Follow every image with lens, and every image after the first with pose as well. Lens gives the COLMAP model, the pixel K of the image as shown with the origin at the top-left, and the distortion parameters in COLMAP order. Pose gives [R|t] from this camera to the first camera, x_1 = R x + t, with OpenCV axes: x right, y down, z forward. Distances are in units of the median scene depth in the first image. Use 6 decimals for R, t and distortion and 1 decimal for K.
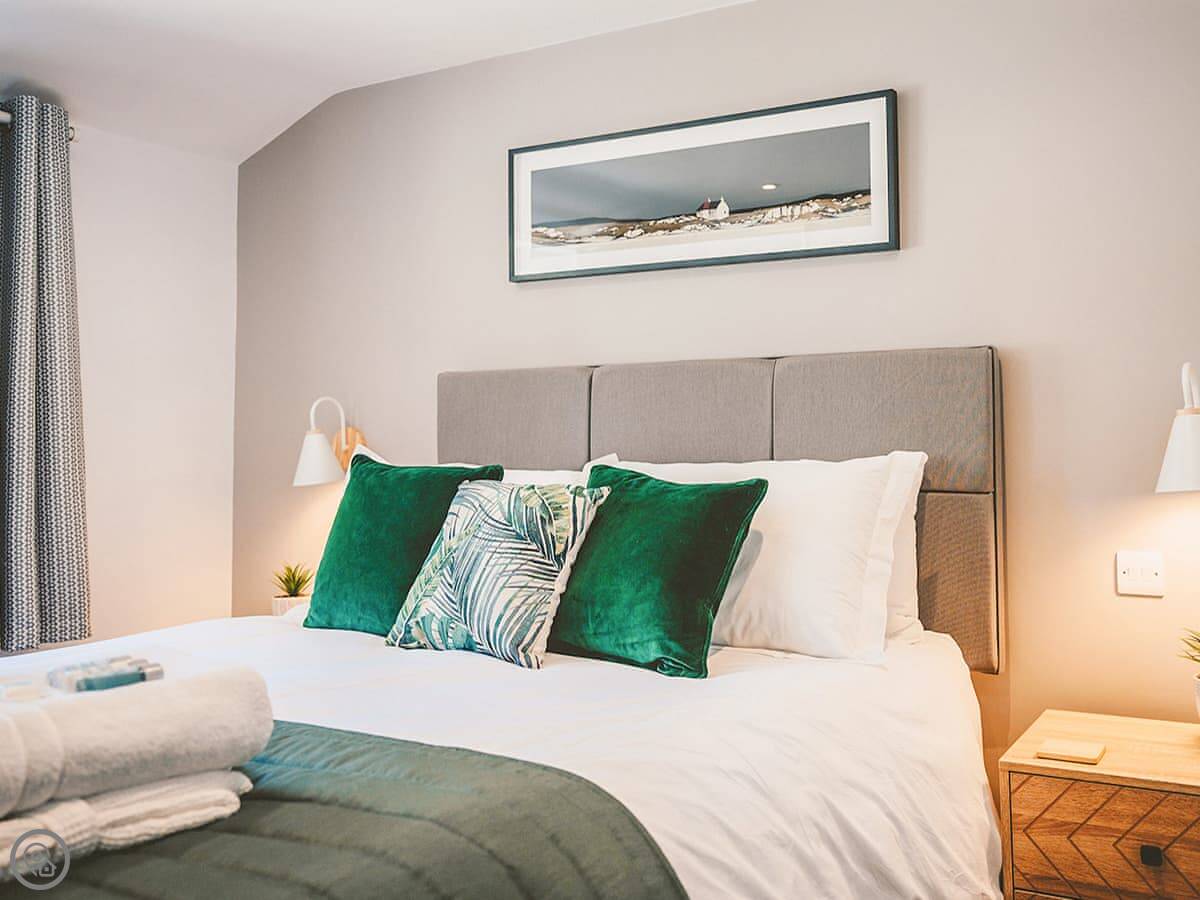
lens RADIAL K [[1225.3, 0, 601.7], [0, 1225.3, 349.3], [0, 0, 1]] dist [-0.016794, 0.024179]
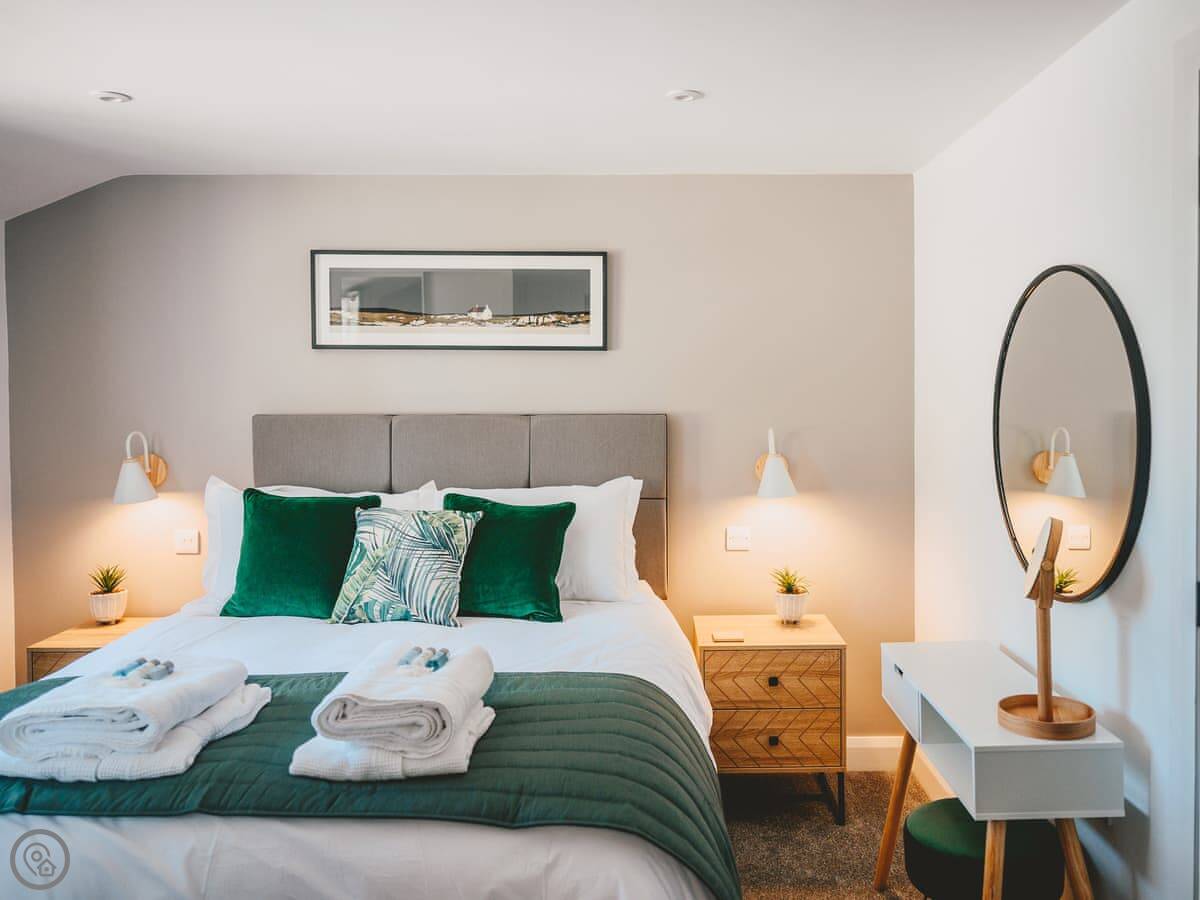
lens RADIAL K [[1225.3, 0, 601.7], [0, 1225.3, 349.3], [0, 0, 1]] dist [-0.016794, 0.024179]
pose [[0.846990, 0.001733, 0.531607, -0.708756], [-0.040336, 0.997321, 0.061016, -0.203184], [-0.530077, -0.073123, 0.844791, -0.430438]]
